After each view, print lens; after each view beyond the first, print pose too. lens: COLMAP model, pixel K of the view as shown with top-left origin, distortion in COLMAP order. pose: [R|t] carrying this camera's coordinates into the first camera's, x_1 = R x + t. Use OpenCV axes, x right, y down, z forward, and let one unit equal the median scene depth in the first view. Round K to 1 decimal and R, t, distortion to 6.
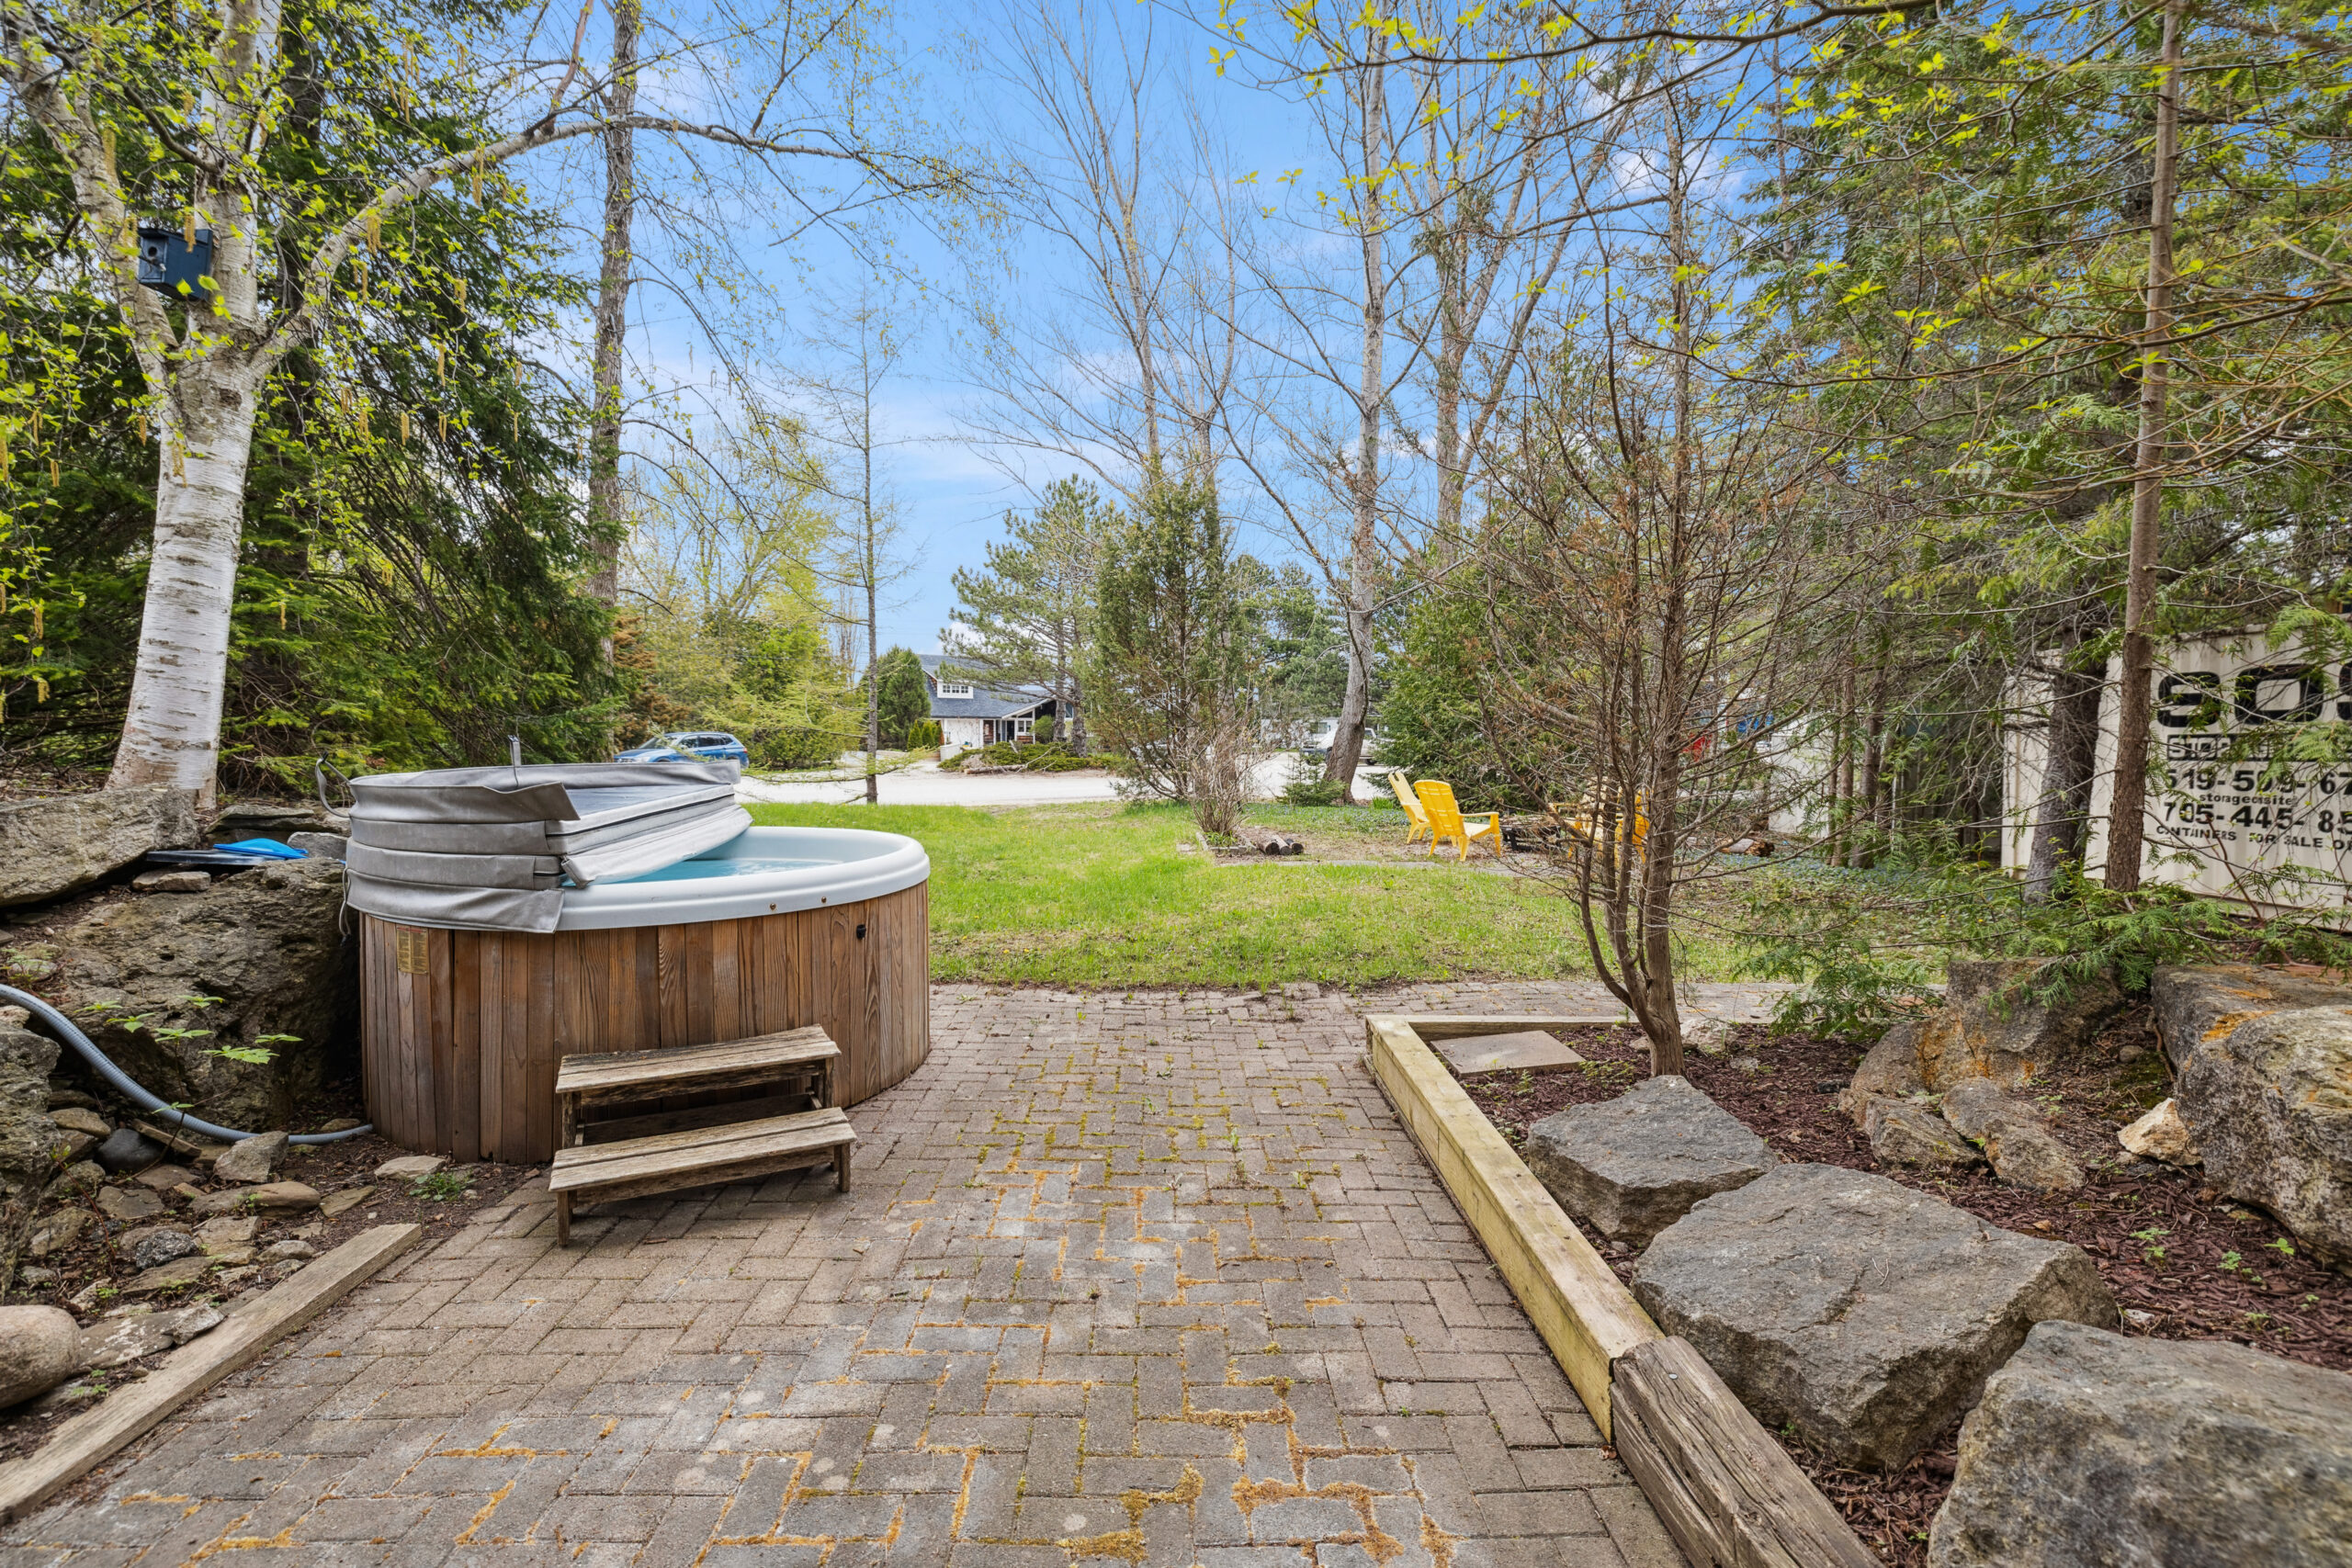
lens RADIAL K [[1023.4, 0, 1176.0], [0, 1023.4, 784.0], [0, 0, 1]] dist [0.000071, -0.000002]
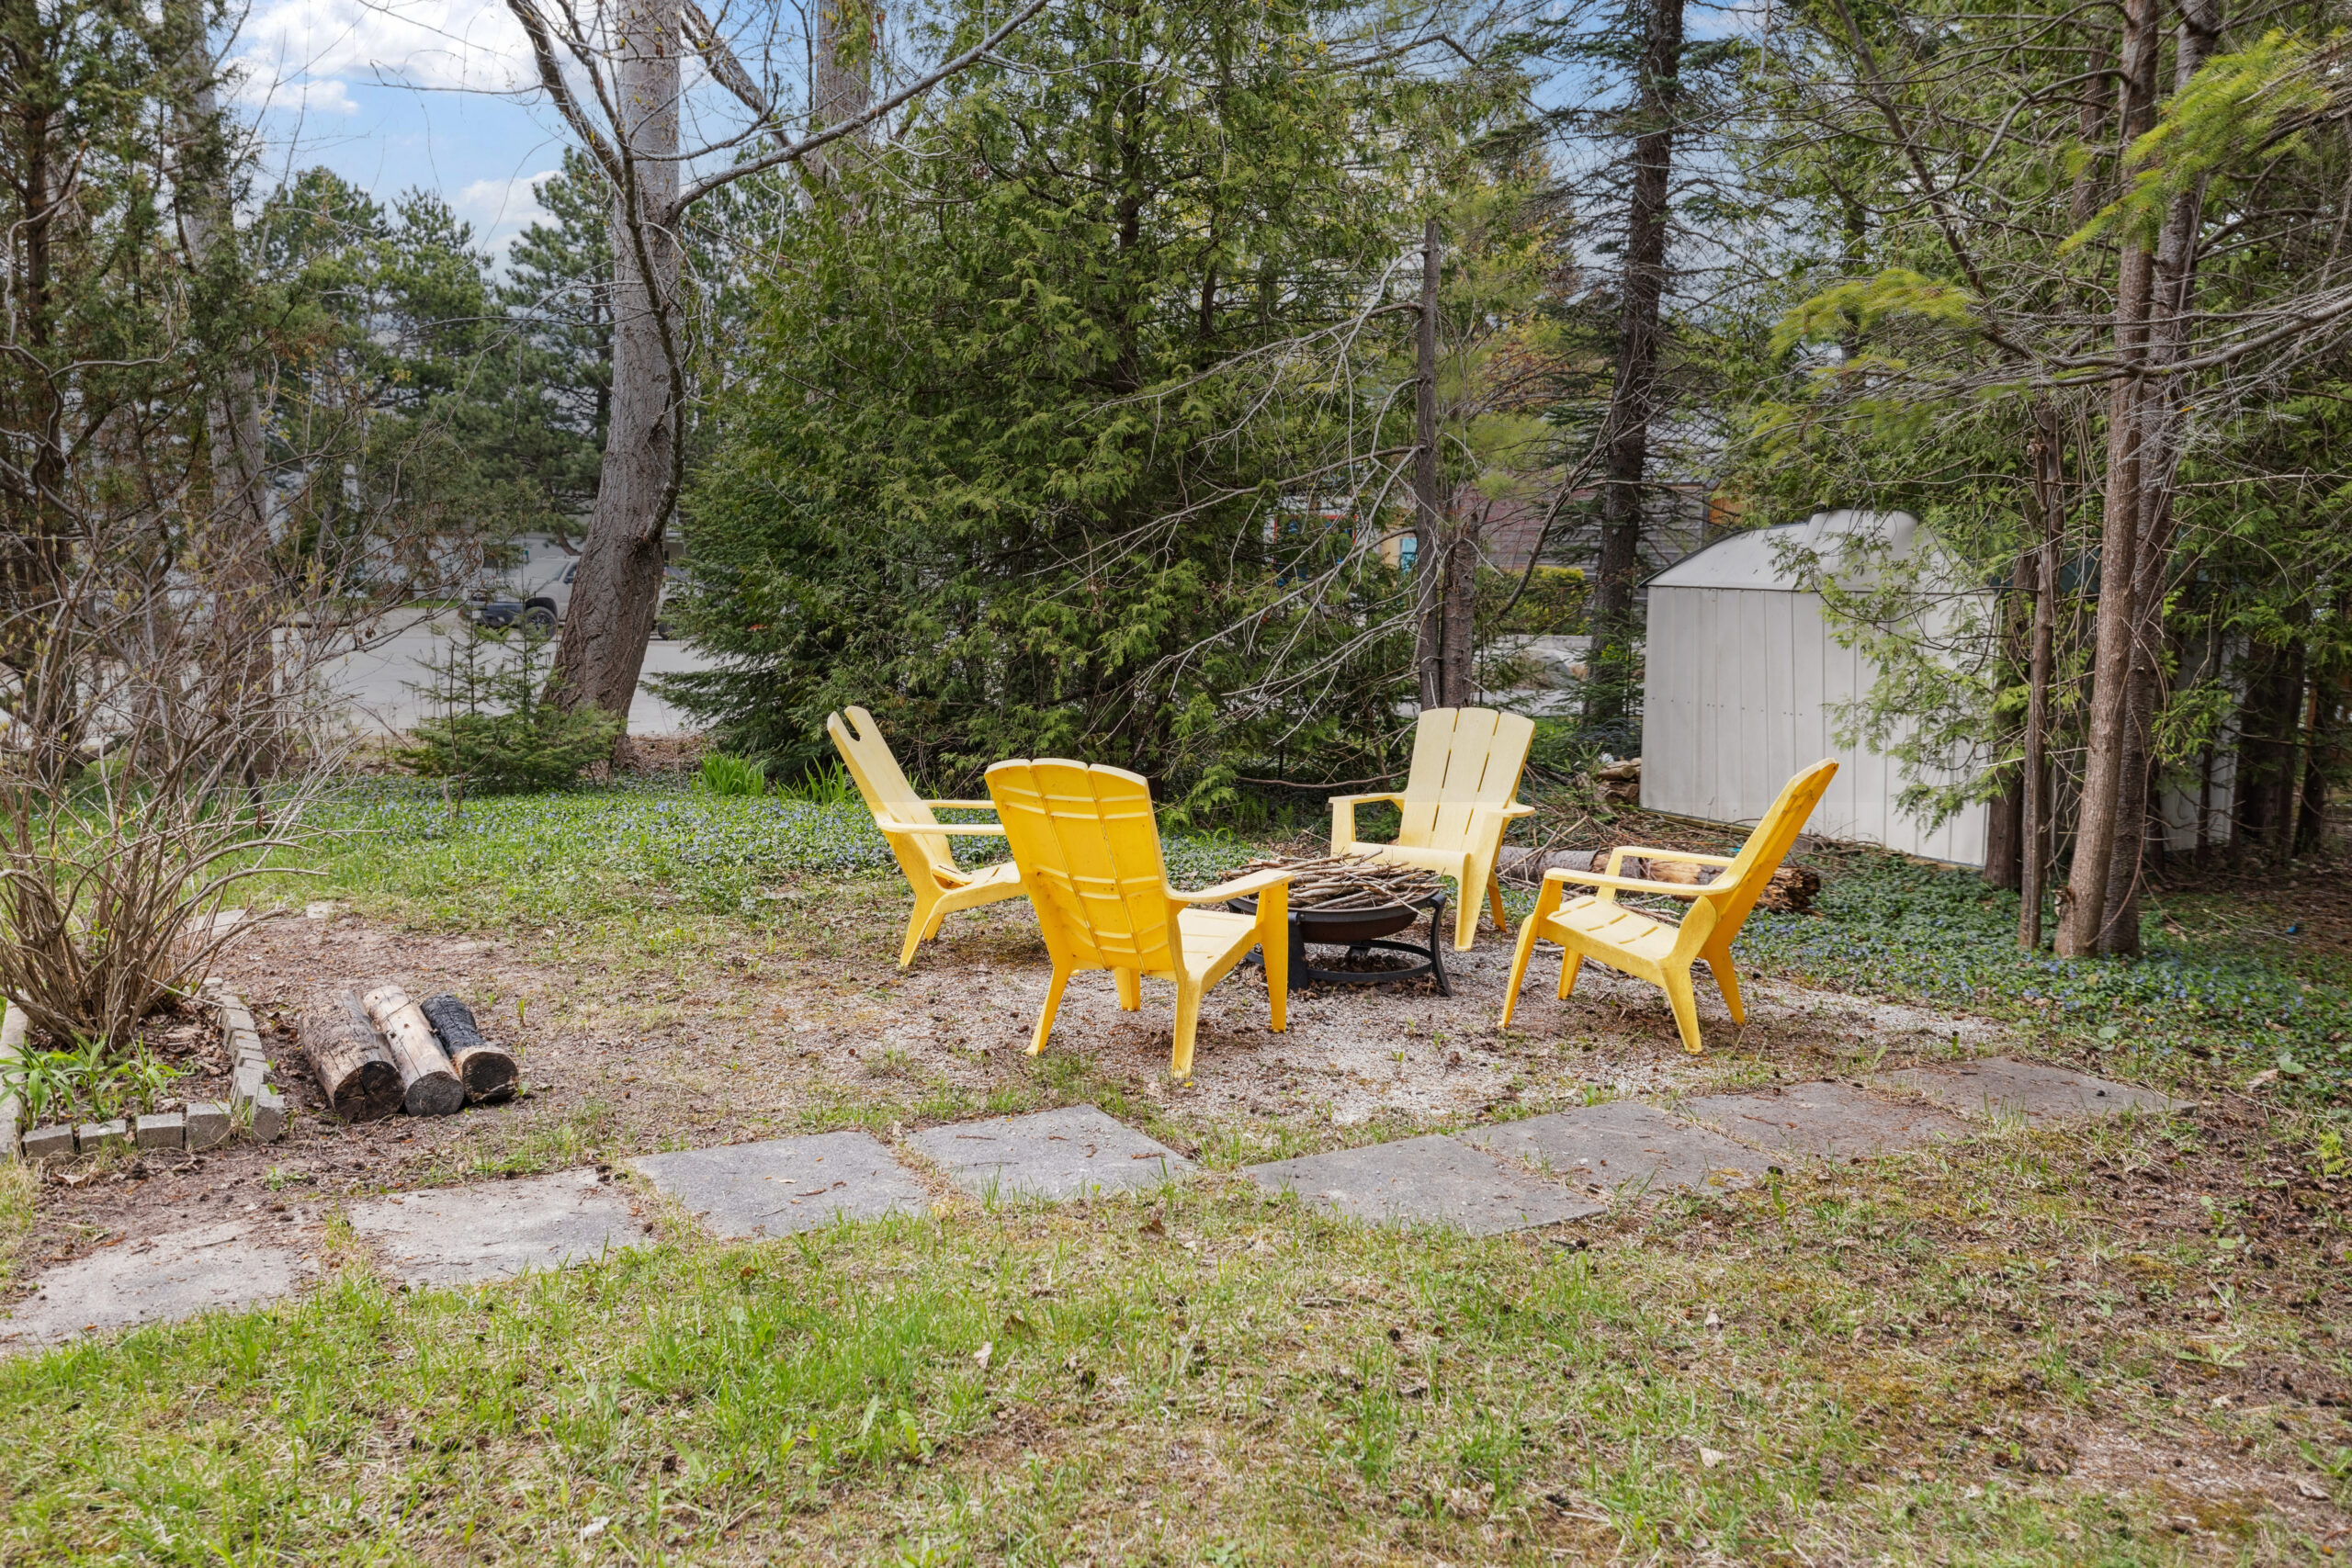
lens RADIAL K [[1883.0, 0, 1176.0], [0, 1883.0, 784.0], [0, 0, 1]] dist [0.001571, 0.000940]
pose [[0.885485, -0.044201, 0.462561, 0.035695], [0.014608, 0.997621, 0.067365, -0.015097], [-0.464438, -0.052894, 0.884025, 0.318671]]
